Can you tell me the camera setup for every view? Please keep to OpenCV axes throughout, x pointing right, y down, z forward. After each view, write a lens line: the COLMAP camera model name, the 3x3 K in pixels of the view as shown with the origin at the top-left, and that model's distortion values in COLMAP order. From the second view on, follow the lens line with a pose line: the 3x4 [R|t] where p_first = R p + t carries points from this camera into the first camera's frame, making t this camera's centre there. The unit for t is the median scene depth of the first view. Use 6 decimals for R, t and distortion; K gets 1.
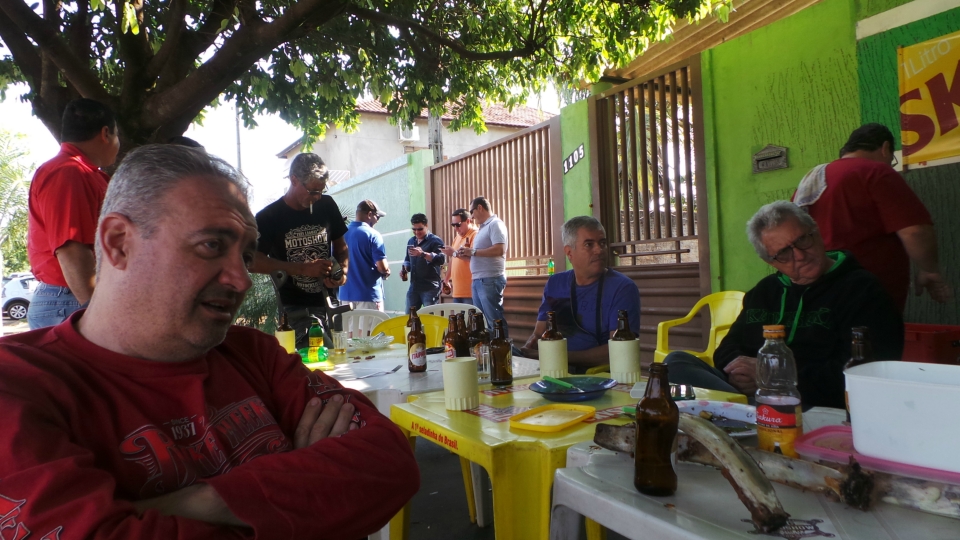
lens RADIAL K [[669.1, 0, 480.0], [0, 669.1, 270.0], [0, 0, 1]] dist [0.031032, 0.000914]
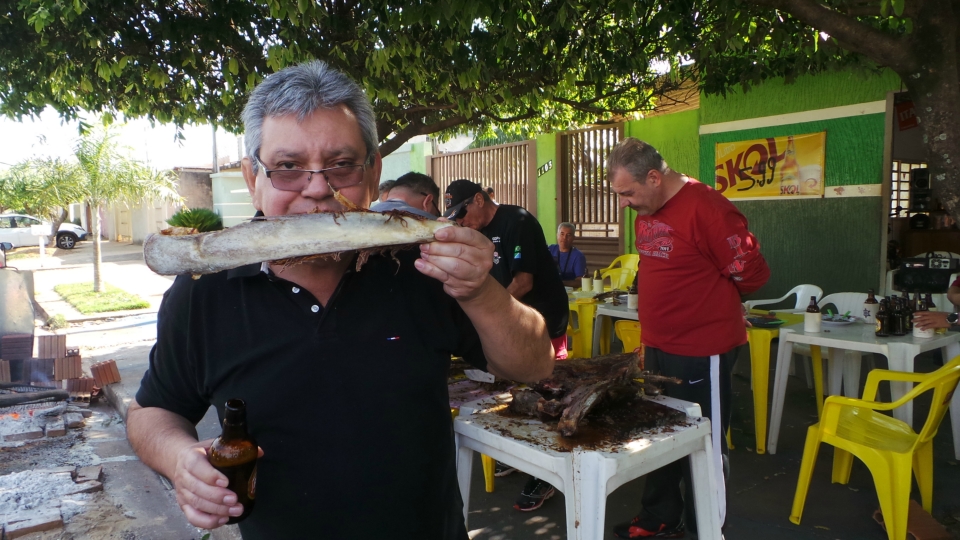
lens RADIAL K [[663.7, 0, 478.9], [0, 663.7, 277.0], [0, 0, 1]] dist [0.004930, 0.001941]
pose [[0.990190, 0.013887, 0.139035, -0.290467], [-0.027235, 0.995146, 0.094567, -0.063688], [-0.137047, -0.097425, 0.985762, -0.716329]]
